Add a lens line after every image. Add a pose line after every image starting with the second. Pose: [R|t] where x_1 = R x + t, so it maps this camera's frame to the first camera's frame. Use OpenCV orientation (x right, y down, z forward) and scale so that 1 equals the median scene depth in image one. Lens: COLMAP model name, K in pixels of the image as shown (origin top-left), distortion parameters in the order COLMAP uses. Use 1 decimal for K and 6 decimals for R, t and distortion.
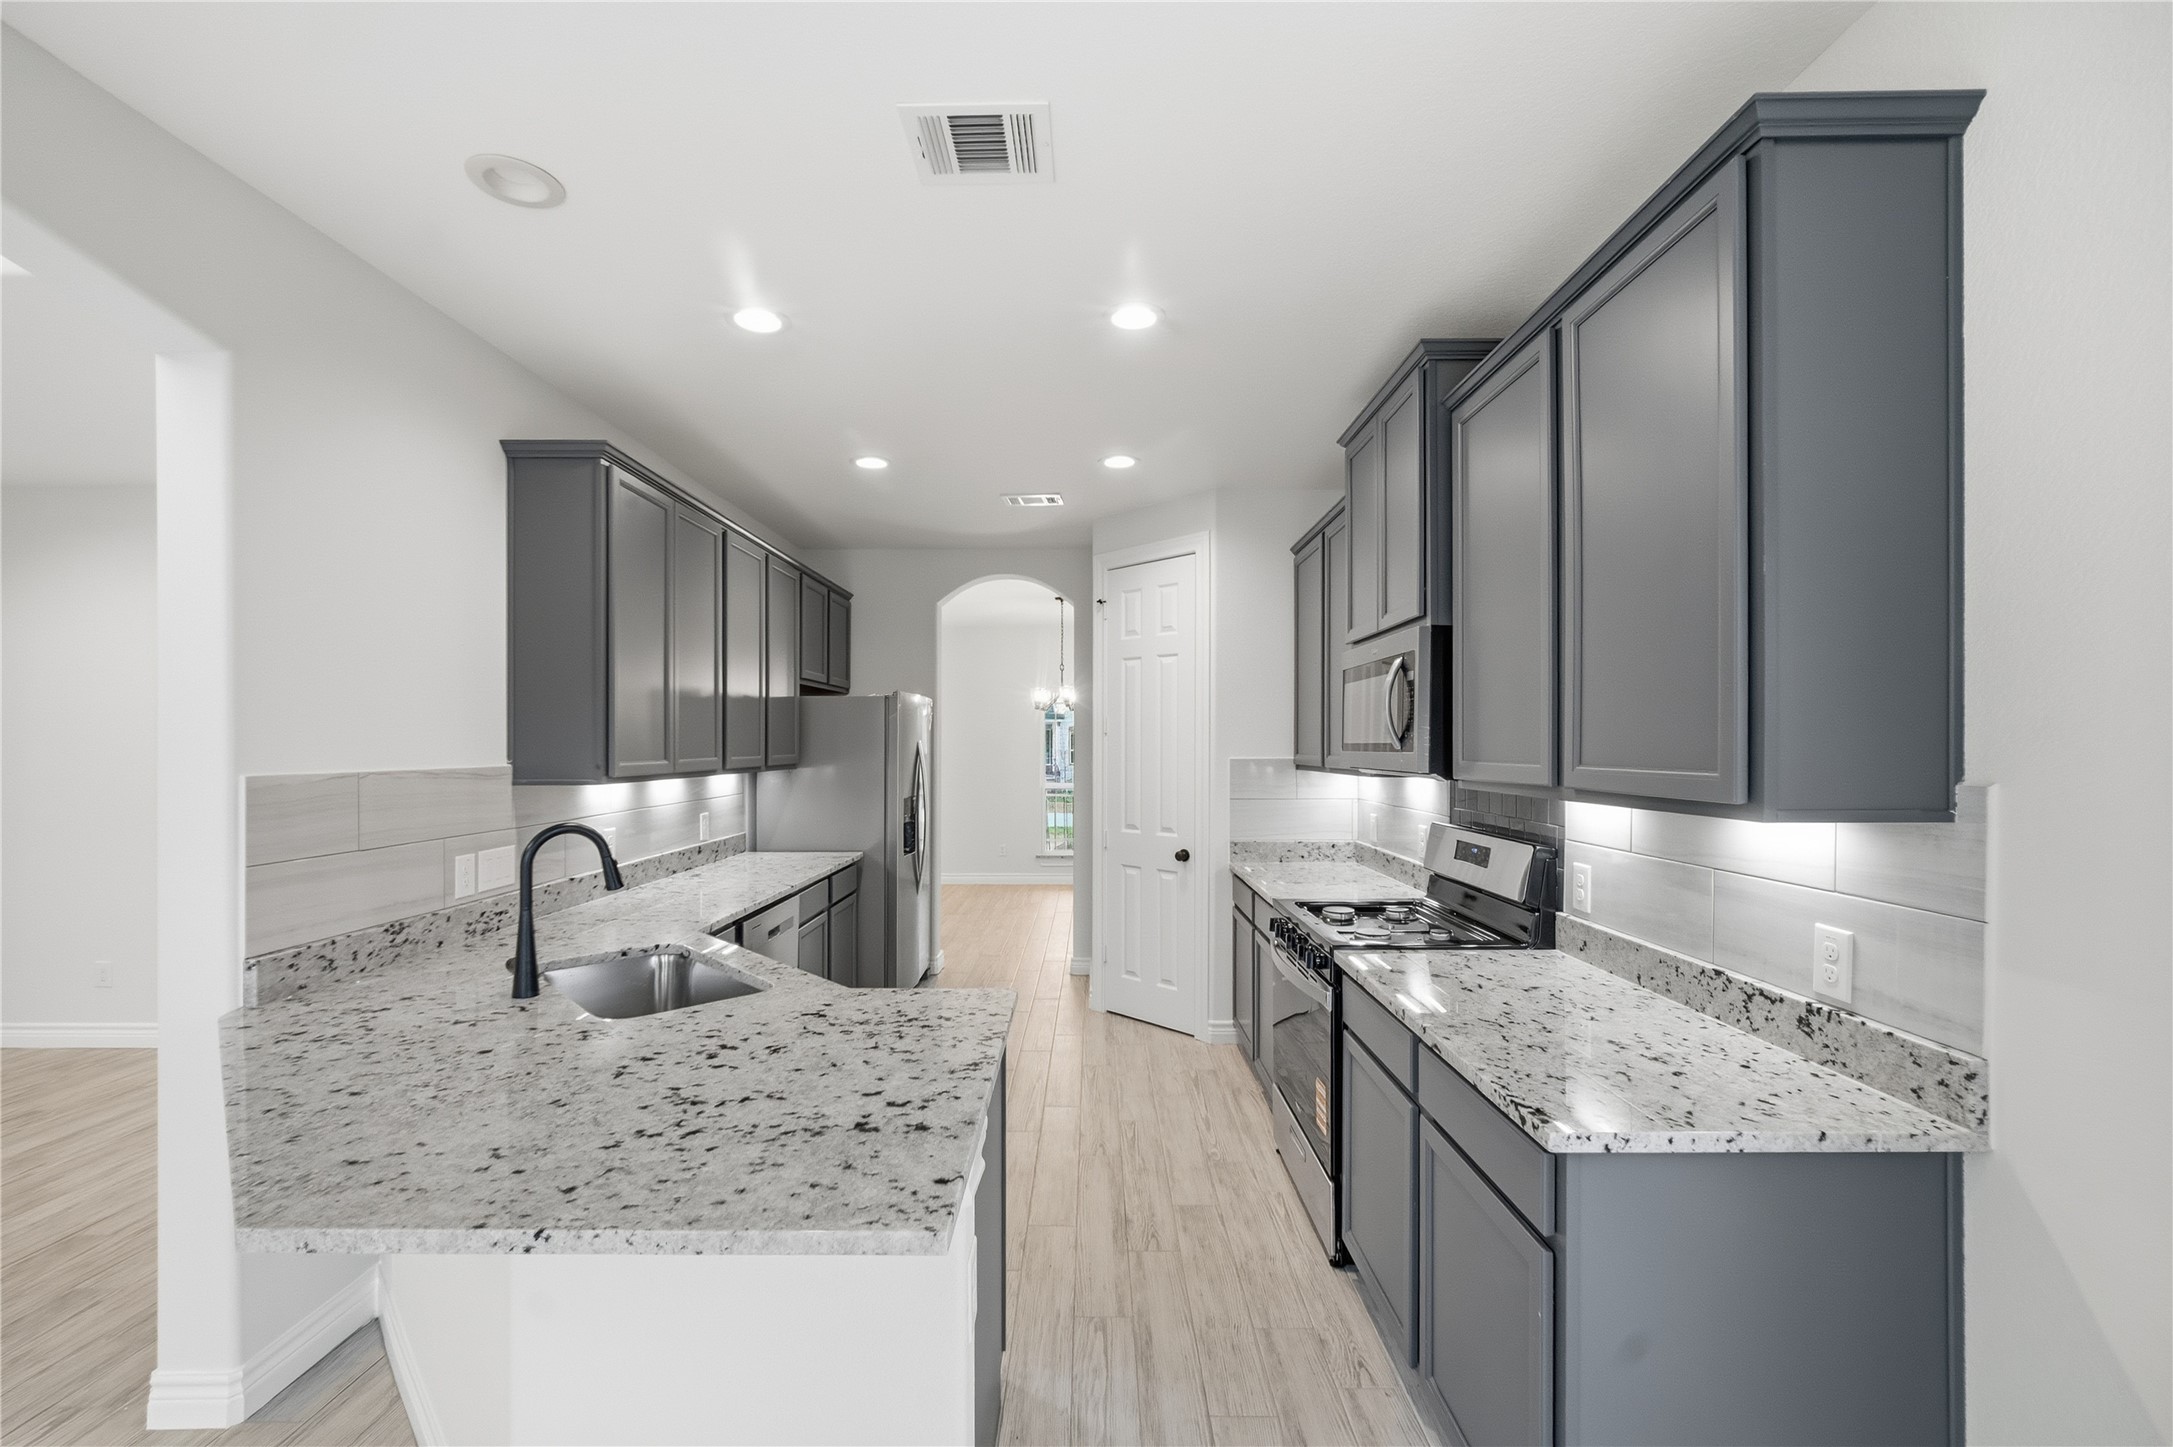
lens RADIAL K [[889.8, 0, 1076.3], [0, 889.8, 750.2], [0, 0, 1]] dist [-0.005040, 0.001233]
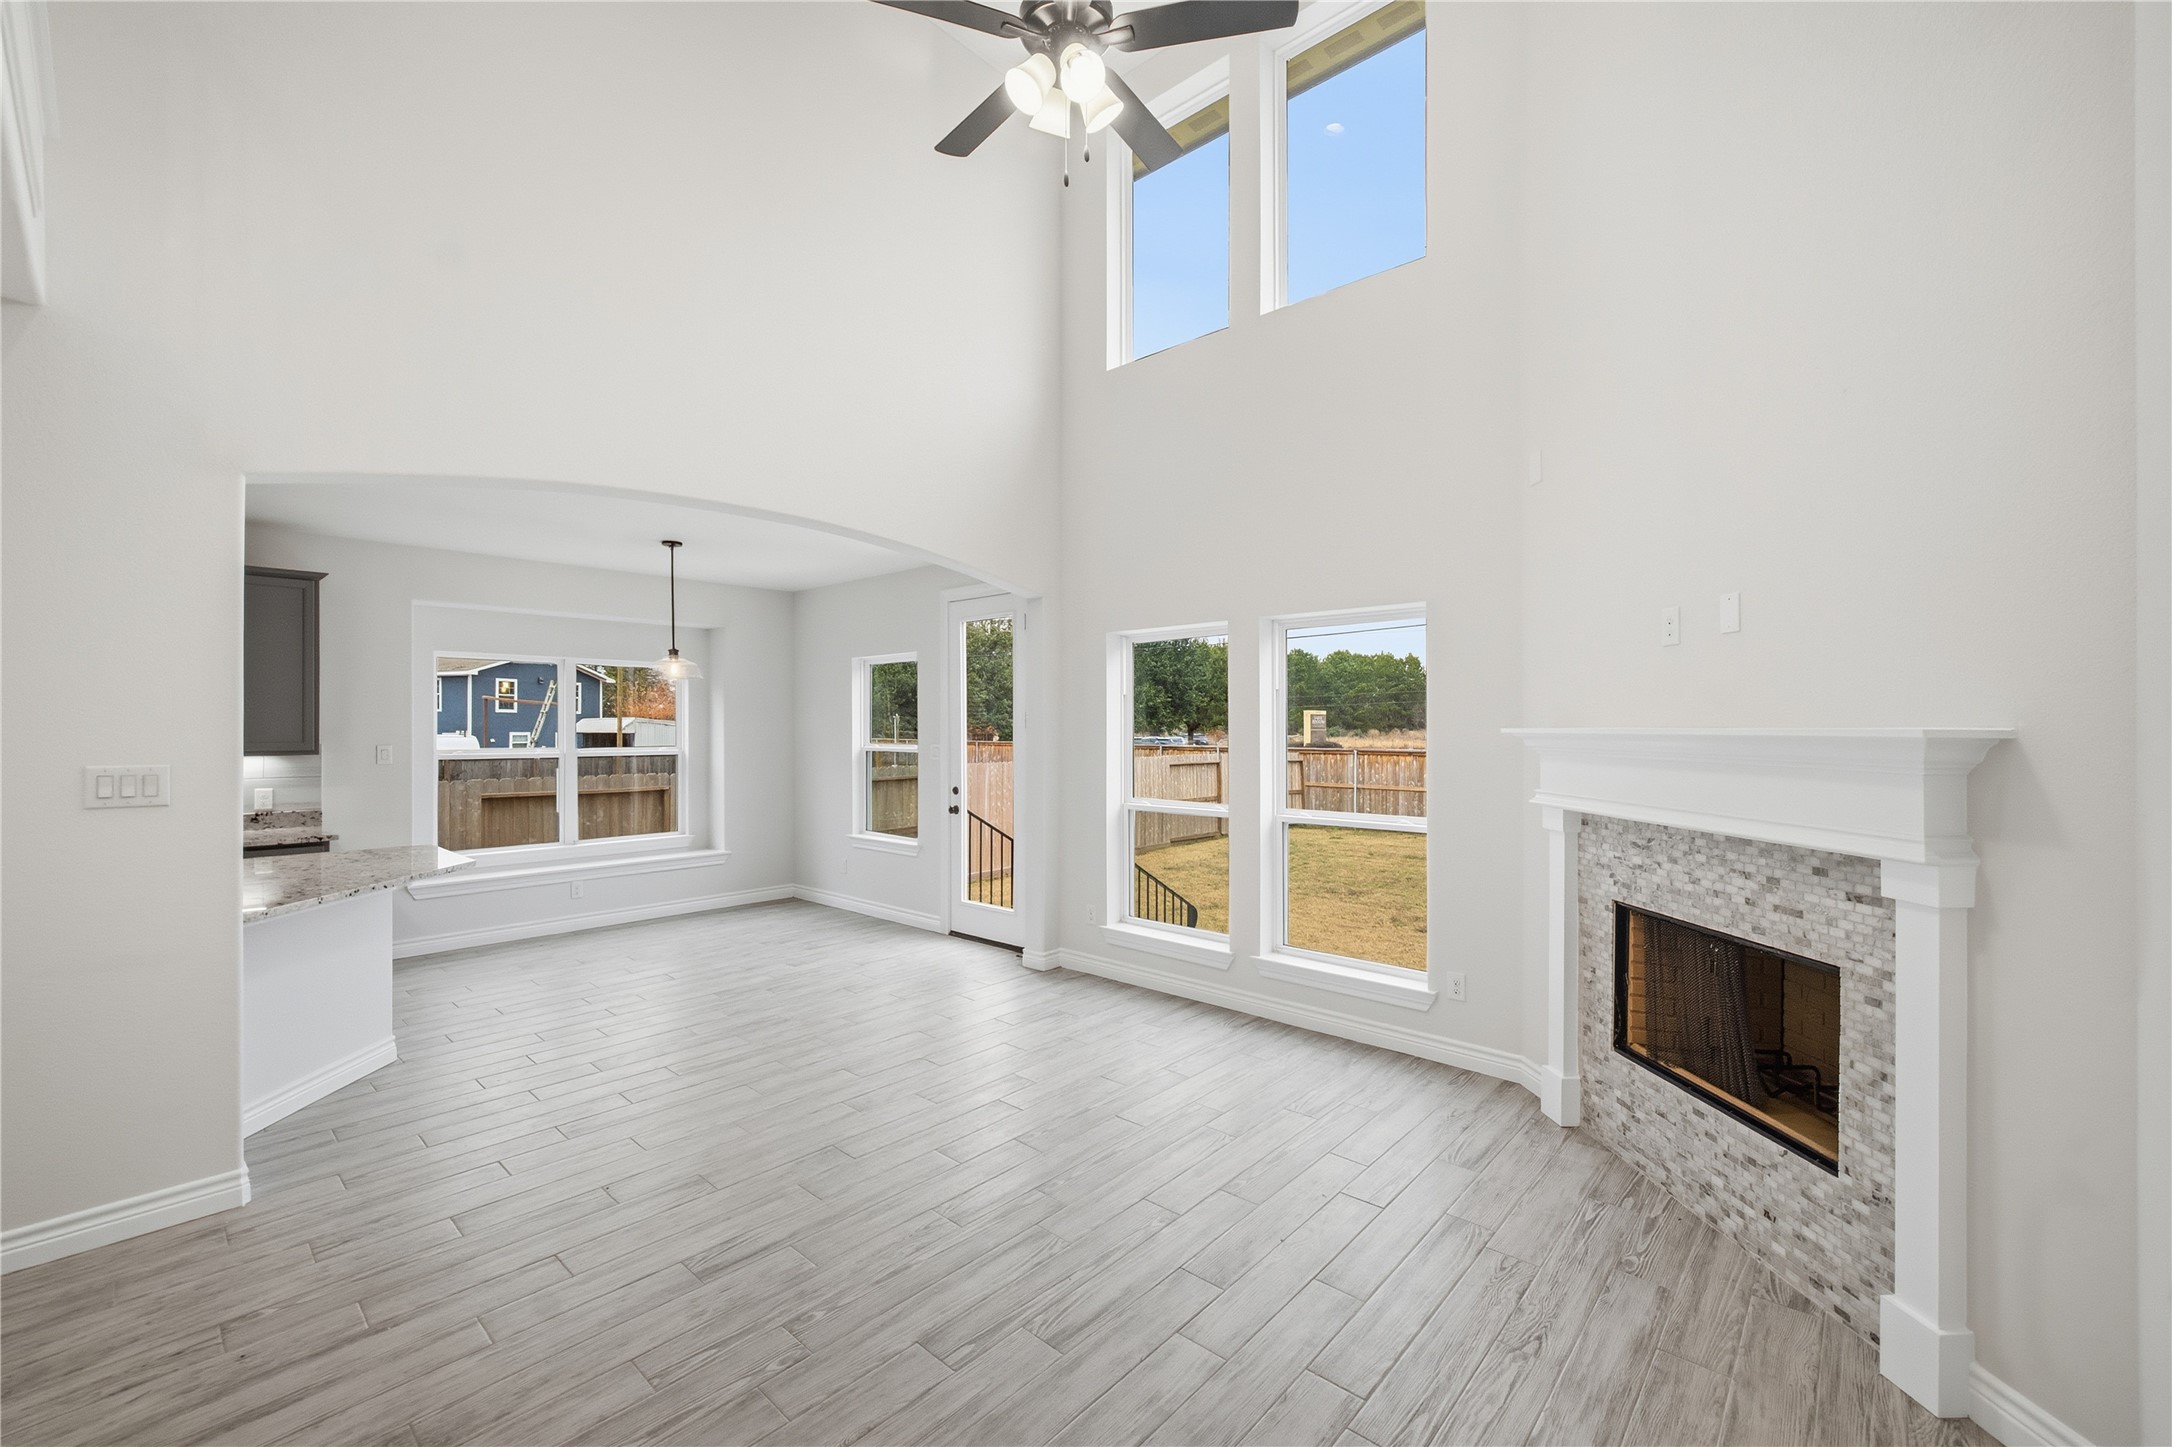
lens RADIAL K [[889.4, 0, 1108.2], [0, 889.4, 719.0], [0, 0, 1]] dist [-0.005040, 0.001233]
pose [[-0.756659, 0.007451, 0.653767, -3.712836], [0.003464, 0.999967, -0.007387, -0.032186], [-0.653800, -0.003325, -0.756660, 1.403997]]
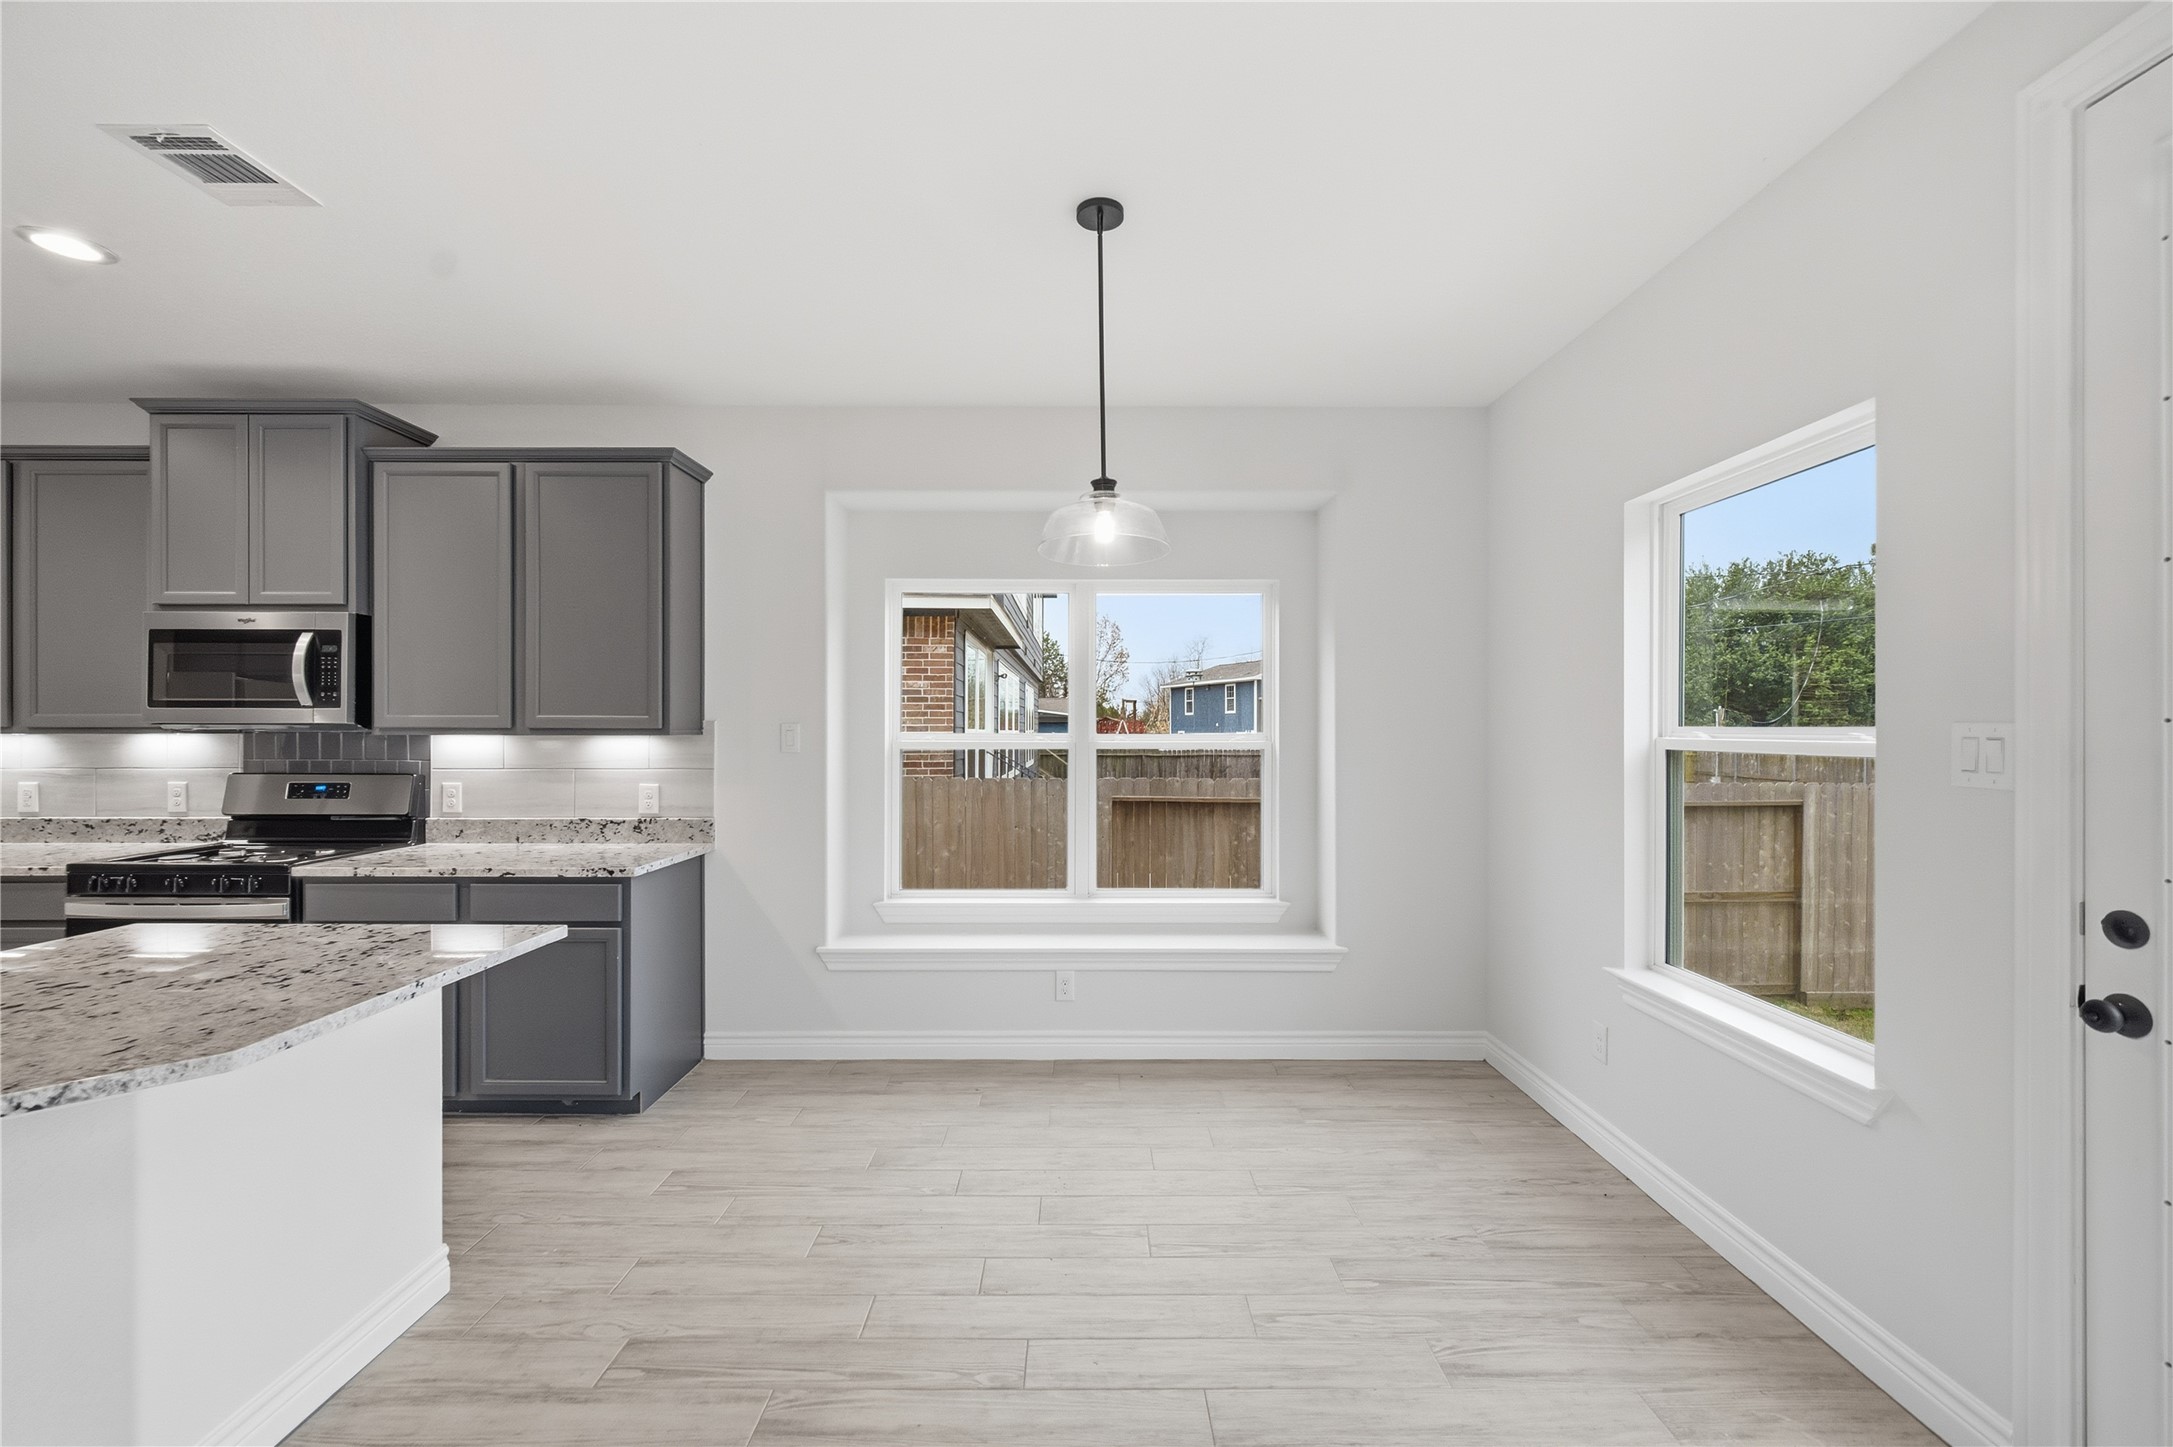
lens RADIAL K [[889.8, 0, 1085.3], [0, 889.8, 726.3], [0, 0, 1]] dist [-0.005040, 0.001233]
pose [[-0.009002, 0.003882, 0.999952, -1.452067], [0.001131, 0.999992, -0.003872, 0.056090], [-0.999959, 0.001096, -0.009006, -0.127341]]
